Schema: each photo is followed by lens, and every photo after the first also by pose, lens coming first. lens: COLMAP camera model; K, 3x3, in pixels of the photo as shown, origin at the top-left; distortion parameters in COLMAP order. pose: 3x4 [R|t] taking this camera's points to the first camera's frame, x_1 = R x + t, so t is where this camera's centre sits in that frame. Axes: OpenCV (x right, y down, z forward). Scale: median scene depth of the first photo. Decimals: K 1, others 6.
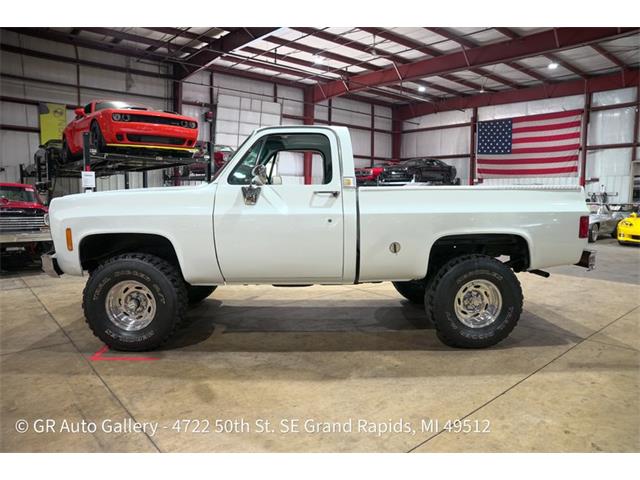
lens RADIAL K [[437.7, 0, 321.6], [0, 437.7, 240.9], [0, 0, 1]] dist [-0.124752, 0.091435]
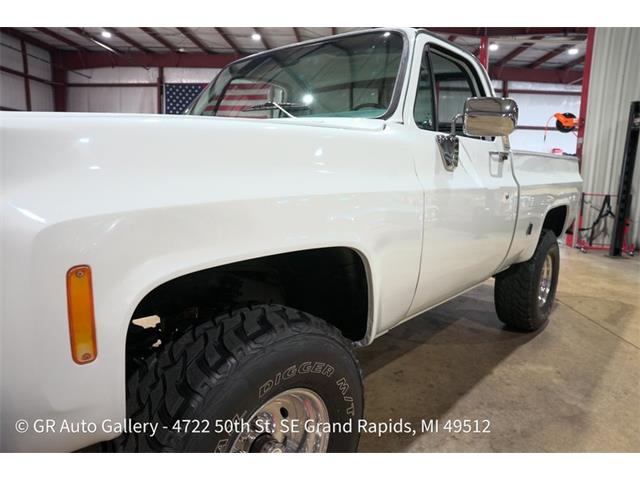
lens RADIAL K [[437.7, 0, 322.3], [0, 437.7, 237.6], [0, 0, 1]] dist [-0.124752, 0.091435]
pose [[0.687876, -0.098238, 0.719149, -0.265827], [0.051657, 0.994912, 0.086497, -0.022500], [-0.723987, -0.022350, 0.689451, 0.303094]]
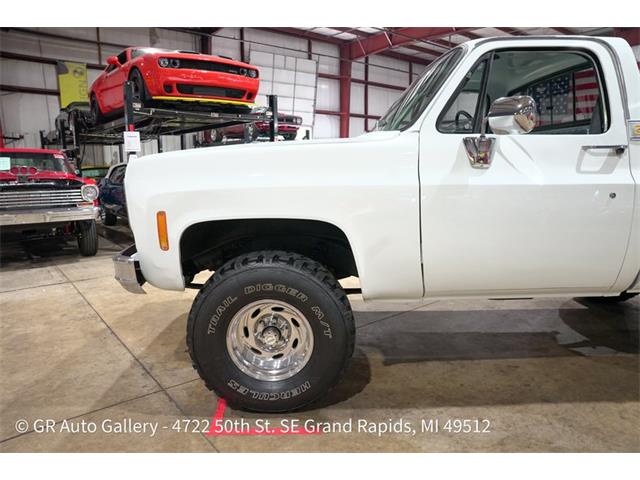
lens RADIAL K [[437.7, 0, 320.4], [0, 437.7, 240.1], [0, 0, 1]] dist [-0.124752, 0.091435]
pose [[0.999416, -0.007005, -0.033452, -0.144716], [0.009399, 0.997362, 0.071970, -0.012365], [0.032860, -0.072243, 0.996846, 0.168254]]
